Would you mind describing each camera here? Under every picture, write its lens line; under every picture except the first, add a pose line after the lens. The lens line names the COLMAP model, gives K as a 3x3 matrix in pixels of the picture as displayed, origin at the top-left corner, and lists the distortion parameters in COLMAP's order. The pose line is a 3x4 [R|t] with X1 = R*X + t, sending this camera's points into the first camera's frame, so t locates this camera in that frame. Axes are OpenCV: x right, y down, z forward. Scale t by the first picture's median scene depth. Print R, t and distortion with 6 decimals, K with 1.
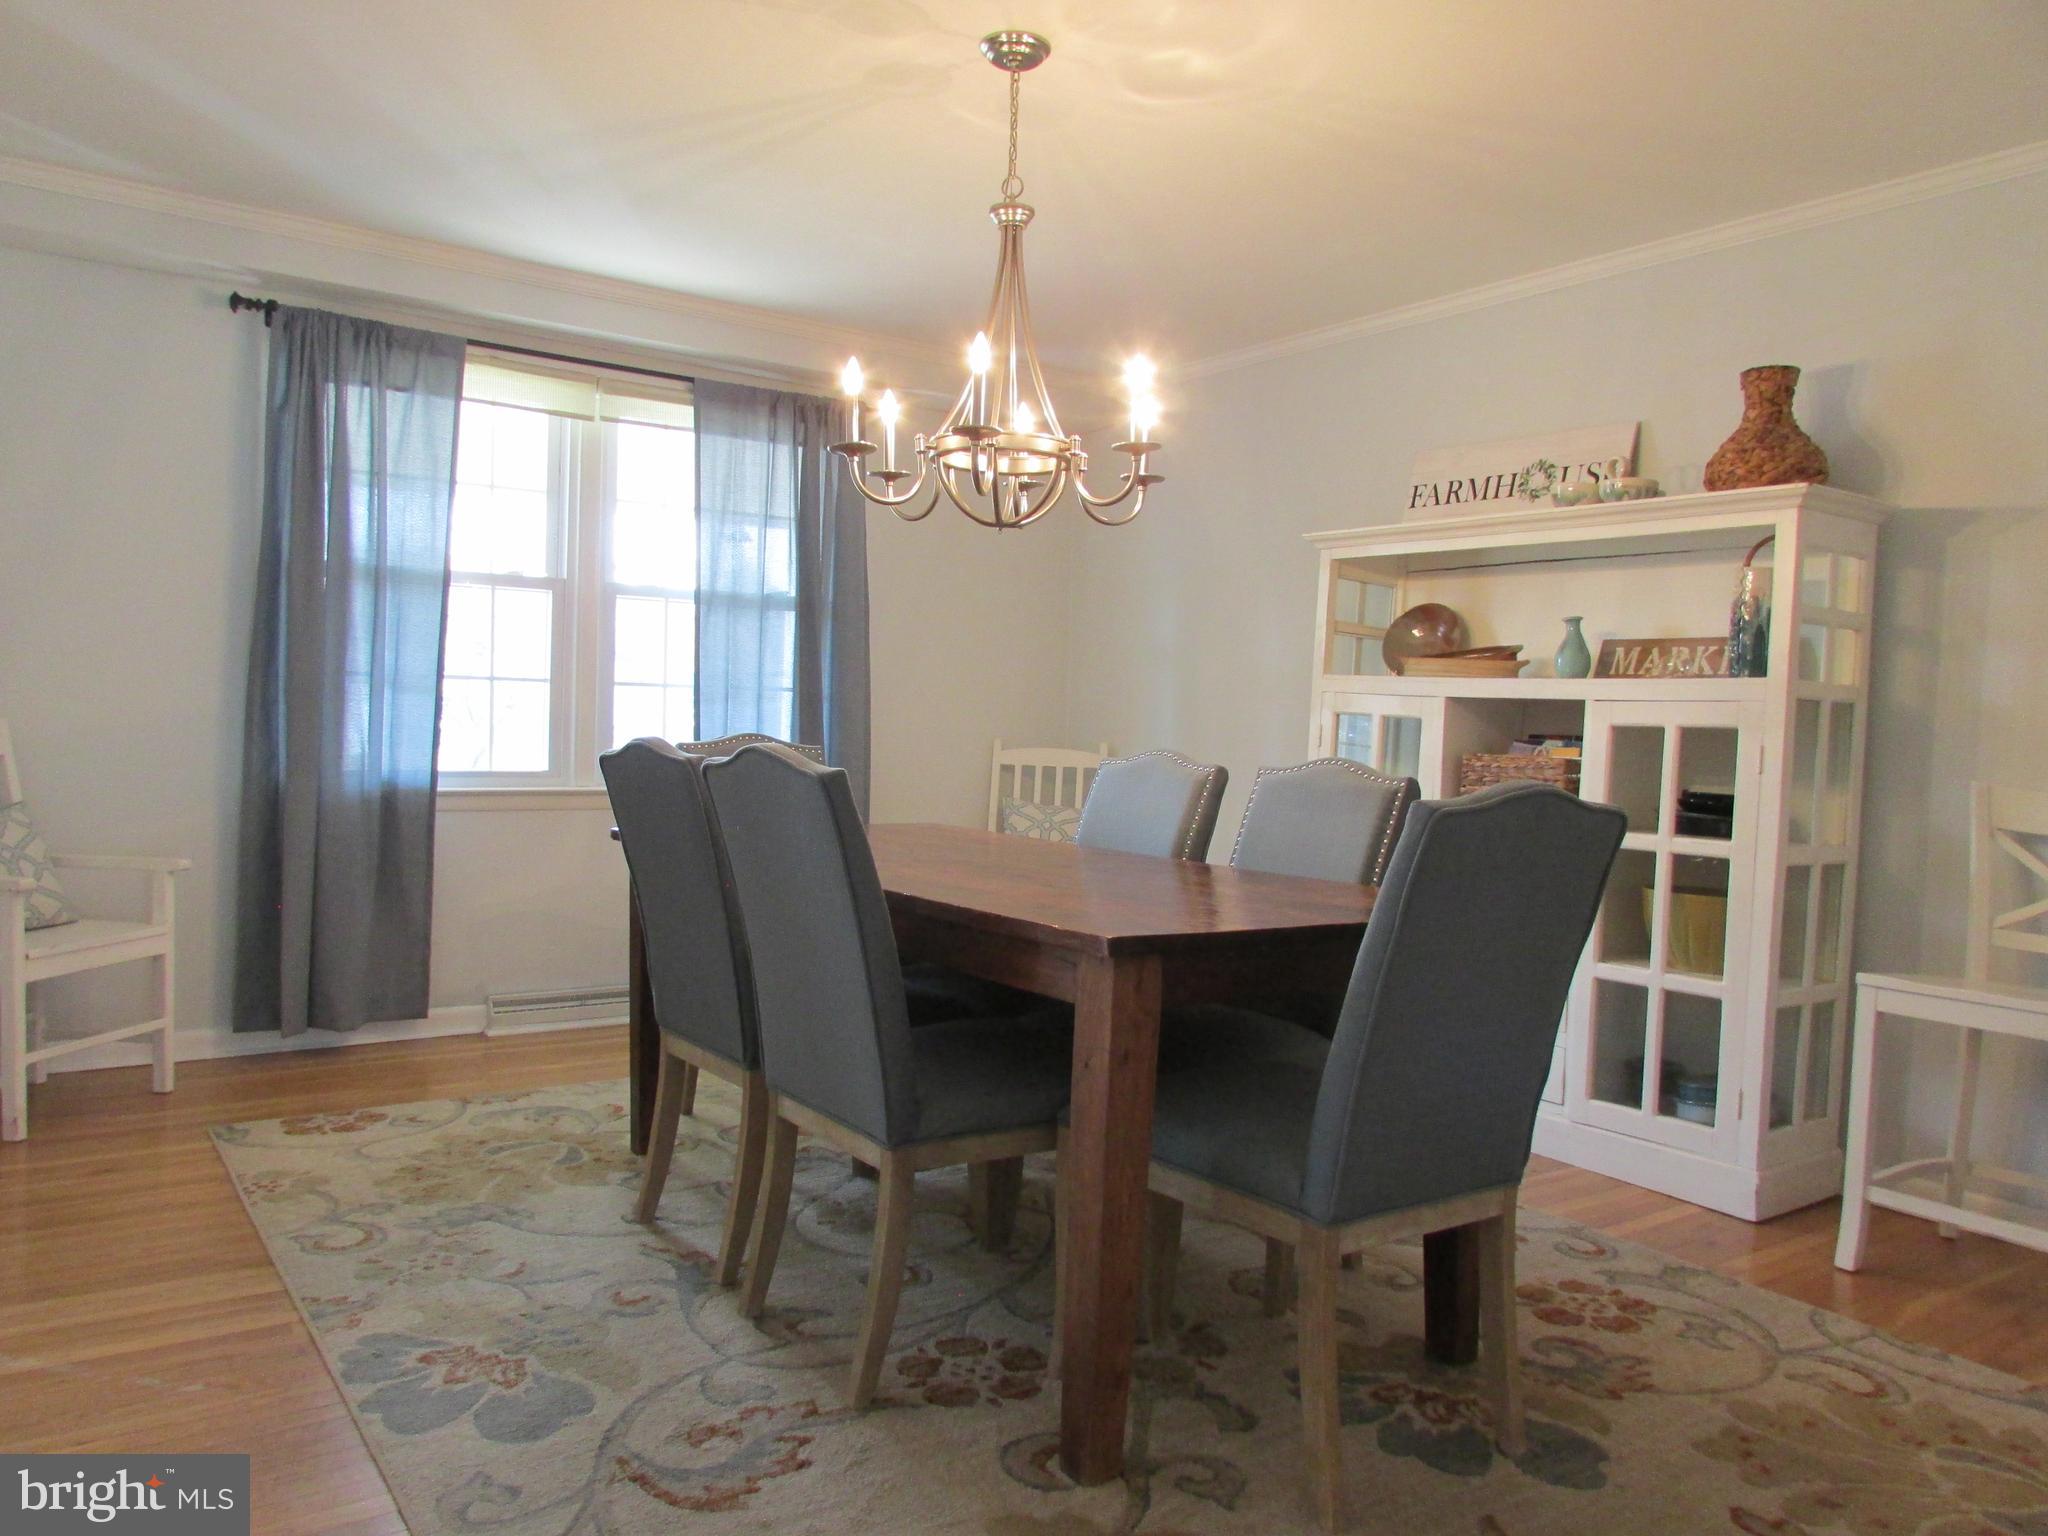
lens RADIAL K [[1460.6, 0, 1024.0], [0, 1460.6, 768.0], [0, 0, 1]] dist [-0.063927, 0.000879]
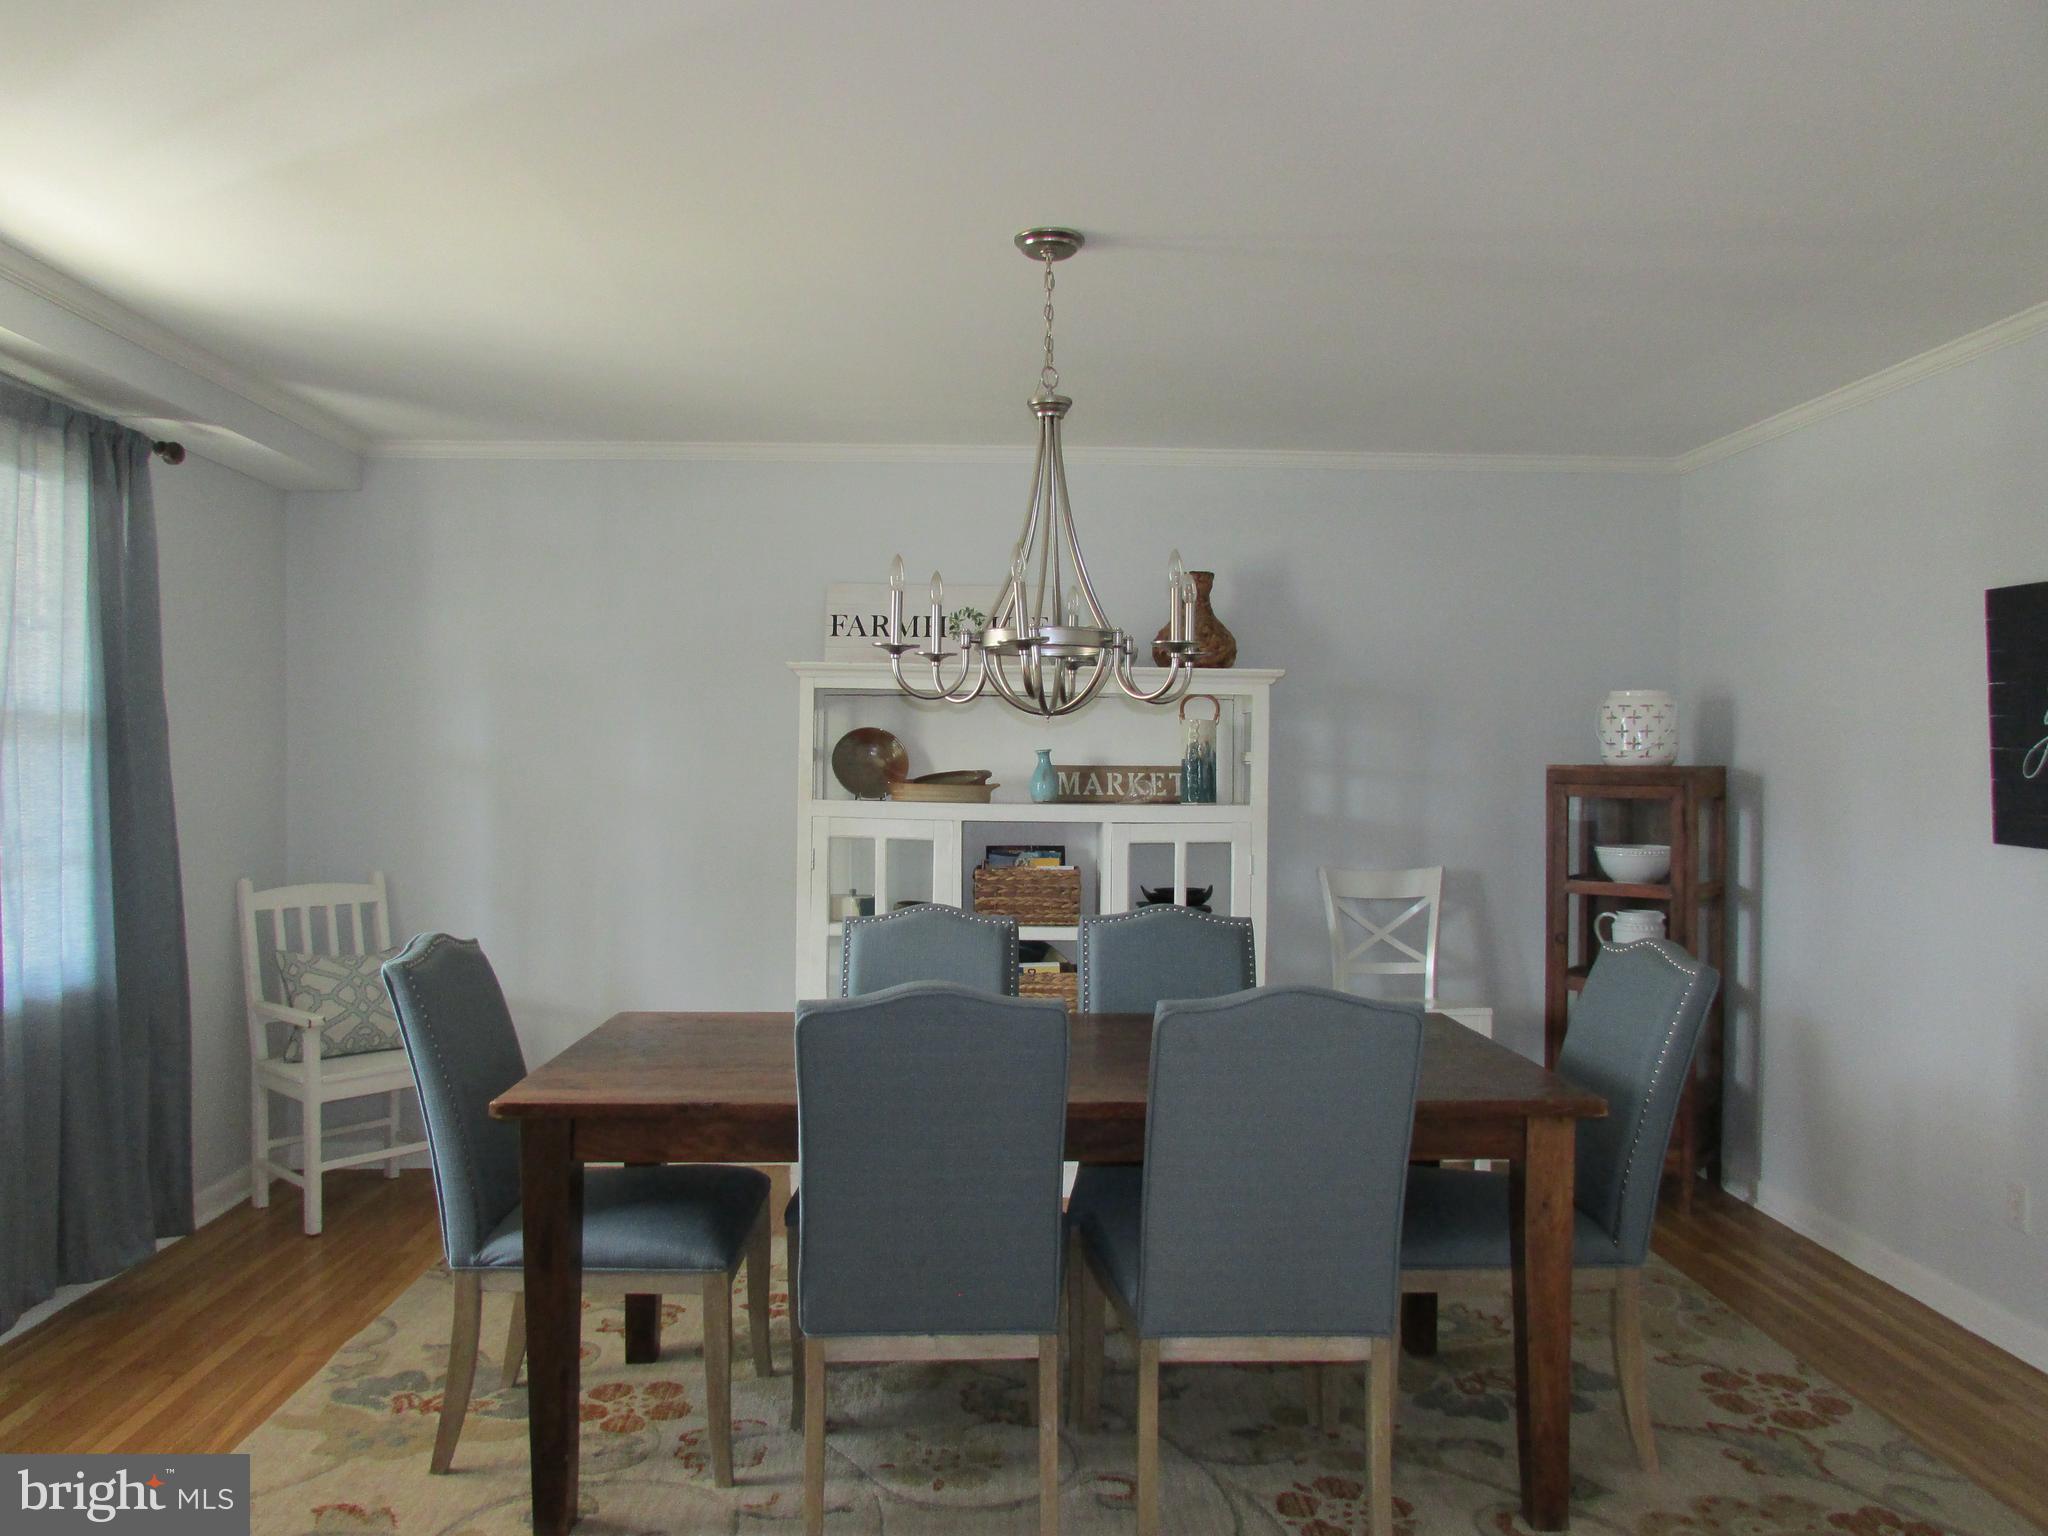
lens RADIAL K [[1443.6, 0, 1024.6], [0, 1443.6, 793.6], [0, 0, 1]] dist [-0.008326, -0.001626]
pose [[0.546002, -0.056306, 0.835889, -0.630044], [0.042060, 0.998323, 0.039773, -0.114449], [-0.836727, 0.013441, 0.547455, 0.346999]]
